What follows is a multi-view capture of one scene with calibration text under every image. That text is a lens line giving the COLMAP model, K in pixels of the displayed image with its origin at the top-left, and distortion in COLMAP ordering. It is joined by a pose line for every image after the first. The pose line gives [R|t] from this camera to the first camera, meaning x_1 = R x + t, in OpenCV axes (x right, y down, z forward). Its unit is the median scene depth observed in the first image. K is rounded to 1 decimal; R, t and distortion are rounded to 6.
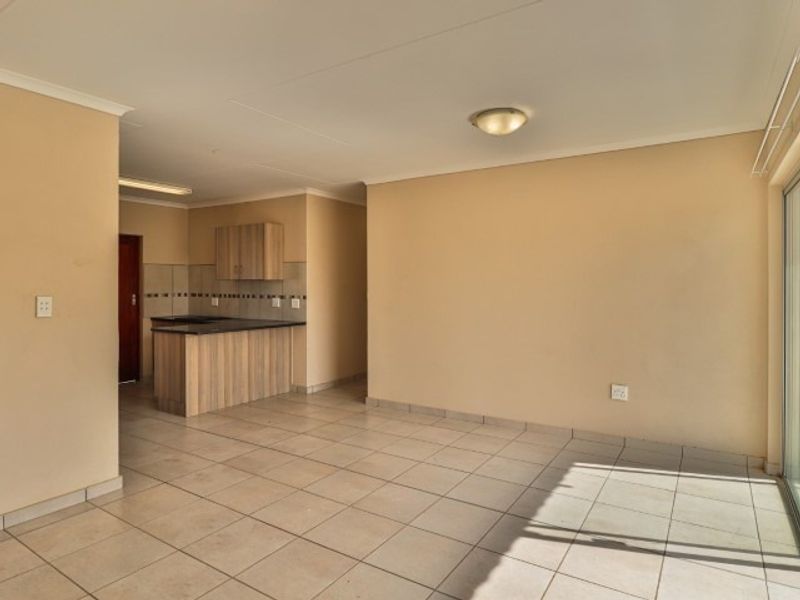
lens RADIAL K [[477.1, 0, 413.9], [0, 477.1, 287.7], [0, 0, 1]] dist [0.003576, -0.016490]
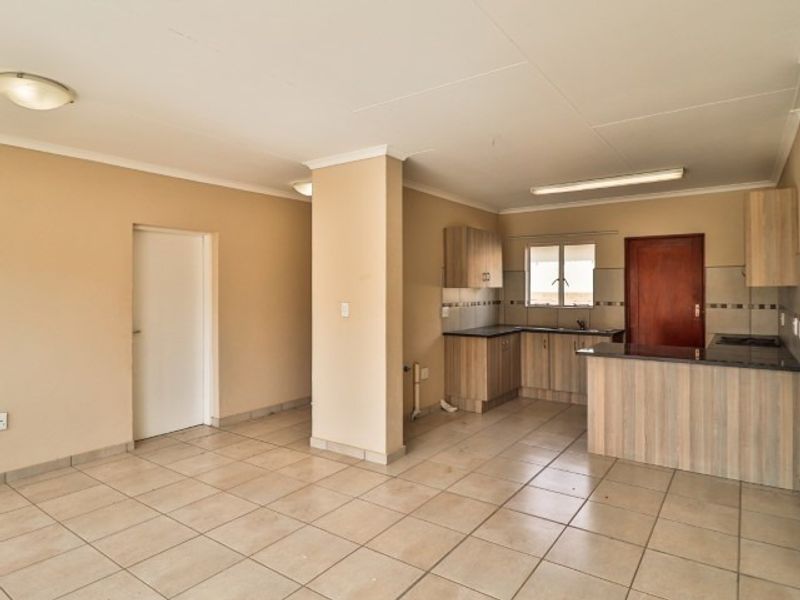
lens RADIAL K [[477.1, 0, 413.9], [0, 477.1, 287.7], [0, 0, 1]] dist [0.003576, -0.016490]
pose [[-0.043685, -0.003112, -0.999040, 0.279974], [-0.006210, 0.999977, -0.002844, -0.009413], [0.999026, 0.006080, -0.043704, 0.542939]]
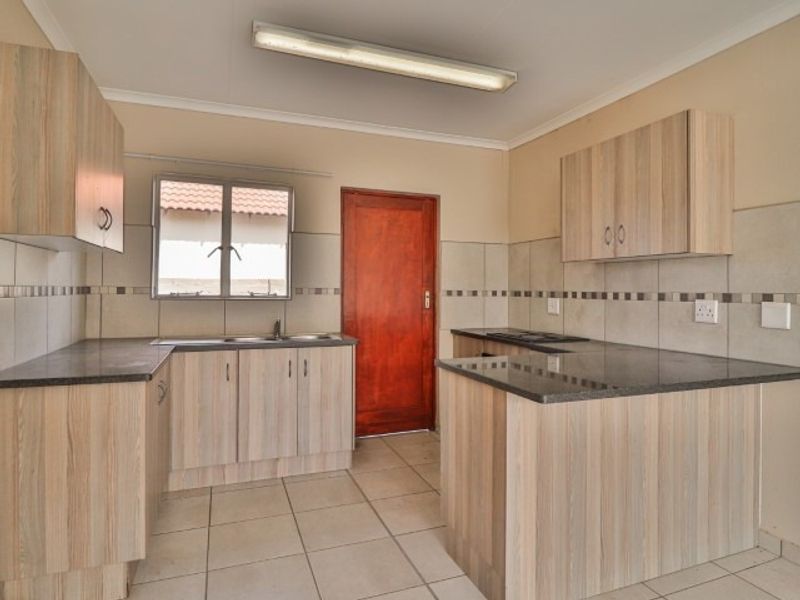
lens RADIAL K [[477.1, 0, 413.9], [0, 477.1, 287.7], [0, 0, 1]] dist [0.003576, -0.016490]
pose [[0.809377, 0.002039, -0.587286, -0.239673], [-0.012303, 0.999833, -0.013485, 0.018541], [0.587161, 0.018139, 0.809267, 0.492837]]
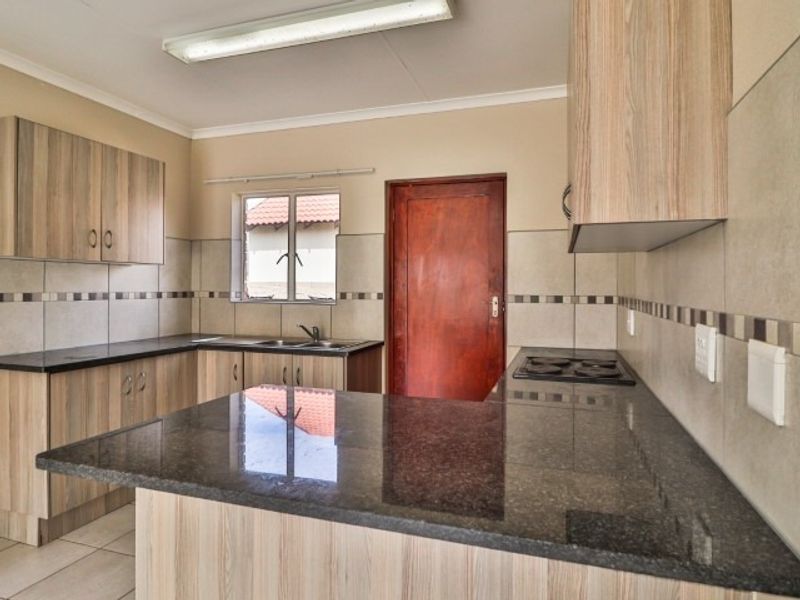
lens RADIAL K [[477.1, 0, 413.9], [0, 477.1, 287.7], [0, 0, 1]] dist [0.003576, -0.016490]
pose [[0.255412, 0.001063, -0.966832, -0.135407], [-0.013068, 0.999912, -0.002353, 0.007959], [0.966744, 0.013236, 0.255403, 0.803499]]
